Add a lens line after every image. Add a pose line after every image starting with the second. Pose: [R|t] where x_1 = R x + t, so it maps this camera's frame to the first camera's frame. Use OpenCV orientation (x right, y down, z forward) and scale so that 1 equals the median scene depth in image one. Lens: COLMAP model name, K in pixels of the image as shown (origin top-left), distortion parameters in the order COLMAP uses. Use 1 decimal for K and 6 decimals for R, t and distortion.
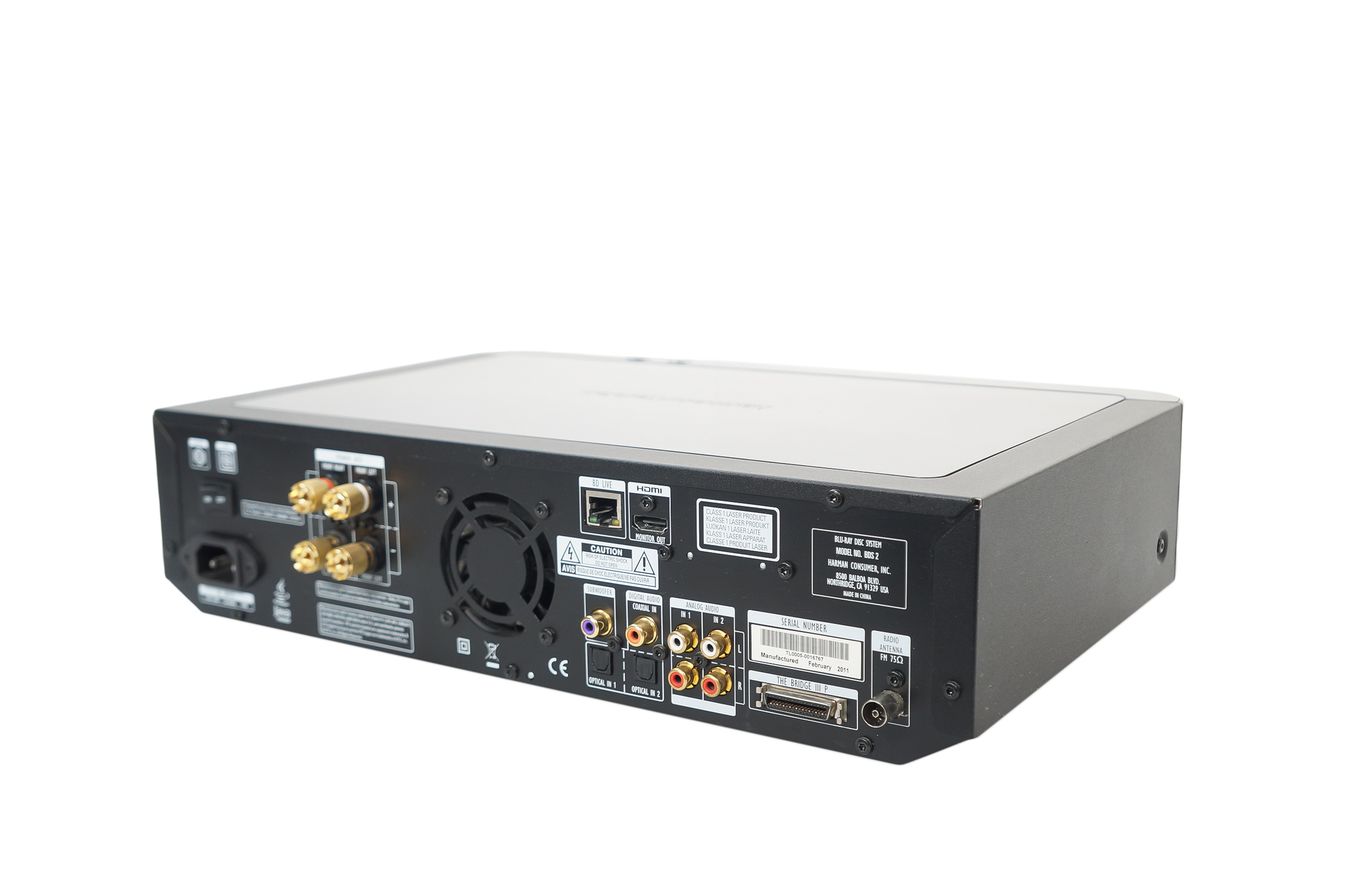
lens RADIAL K [[1566.1, 0, 674.5], [0, 1566.1, 447.5], [0, 0, 1]] dist [0.022892, 0.031666]
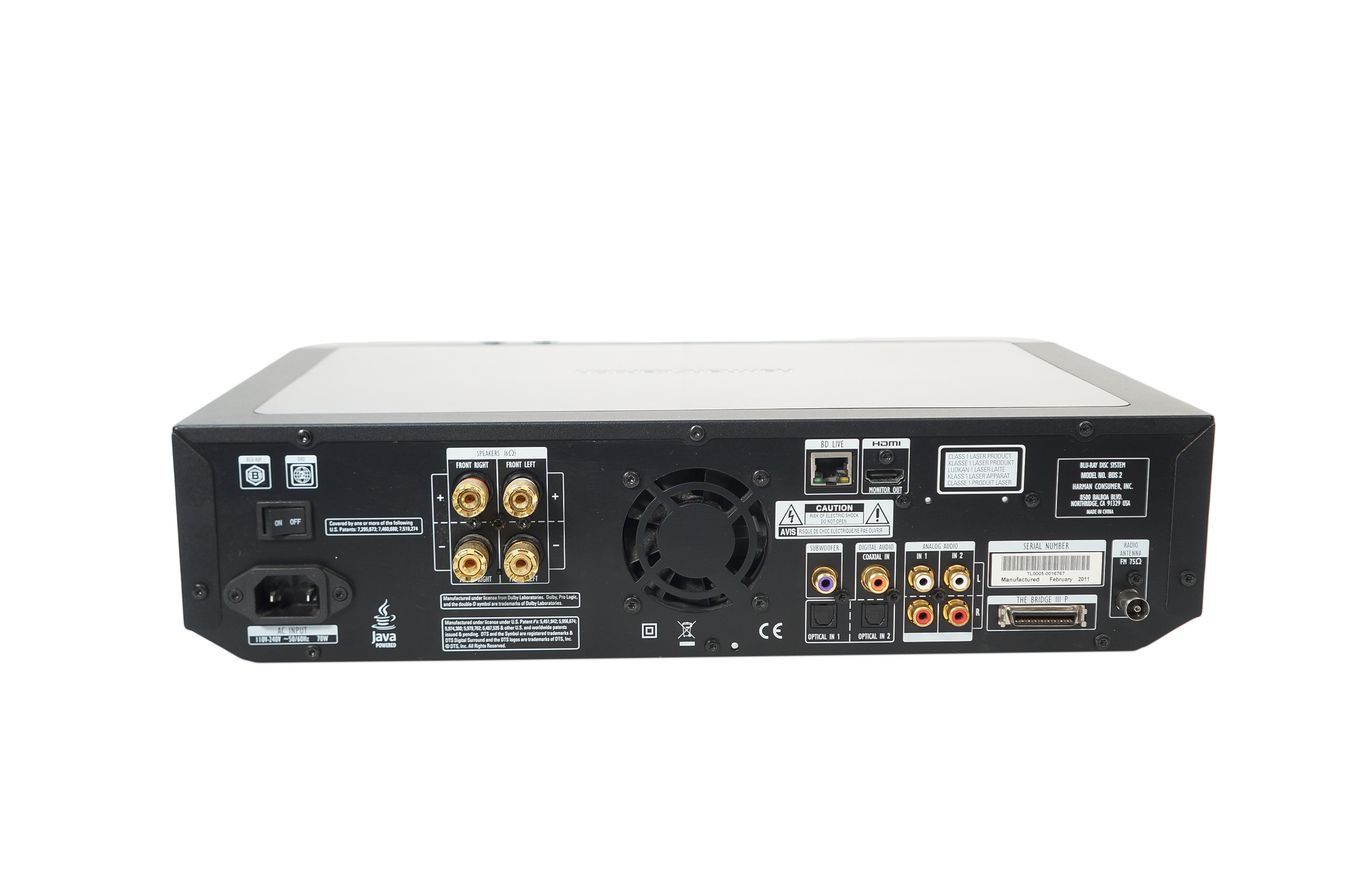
lens RADIAL K [[1566.1, 0, 674.5], [0, 1566.1, 447.5], [0, 0, 1]] dist [0.022892, 0.031666]
pose [[0.823621, -0.097087, 0.558769, -0.712169], [0.095251, 0.994924, 0.032470, -0.018254], [-0.559085, 0.026481, 0.828688, 0.197028]]
